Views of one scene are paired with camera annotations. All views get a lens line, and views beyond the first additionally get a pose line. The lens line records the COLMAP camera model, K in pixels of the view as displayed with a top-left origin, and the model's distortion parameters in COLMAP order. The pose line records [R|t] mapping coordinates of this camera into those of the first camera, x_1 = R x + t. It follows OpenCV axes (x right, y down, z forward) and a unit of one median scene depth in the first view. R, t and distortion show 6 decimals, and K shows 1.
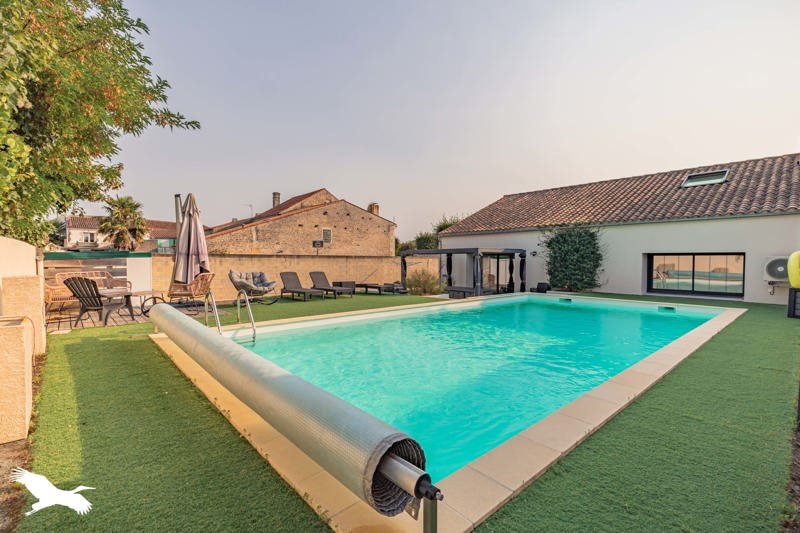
lens RADIAL K [[375.2, 0, 403.0], [0, 375.2, 276.5], [0, 0, 1]] dist [0.020656, 0.000451]
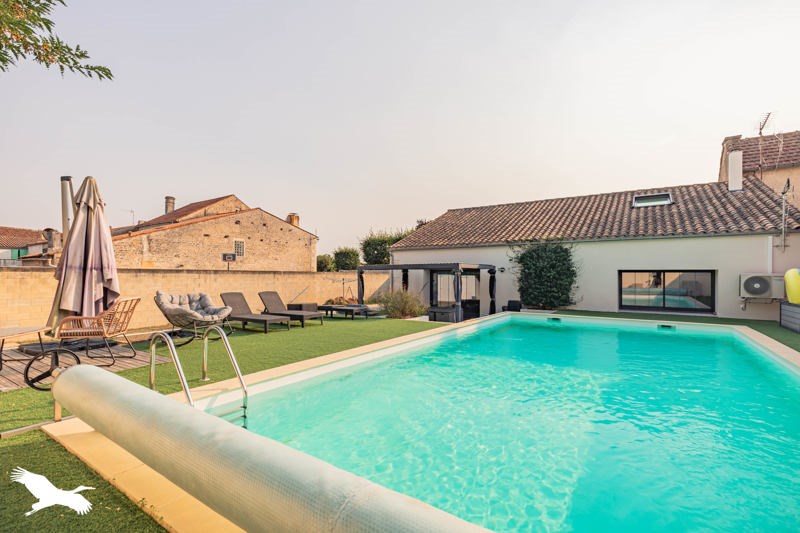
lens RADIAL K [[375.2, 0, 403.0], [0, 375.2, 276.5], [0, 0, 1]] dist [0.020656, 0.000451]
pose [[0.967105, 0.000155, 0.254378, -0.141453], [0.010579, 0.999110, -0.040826, -0.008207], [-0.254158, 0.042174, 0.966243, 0.157787]]
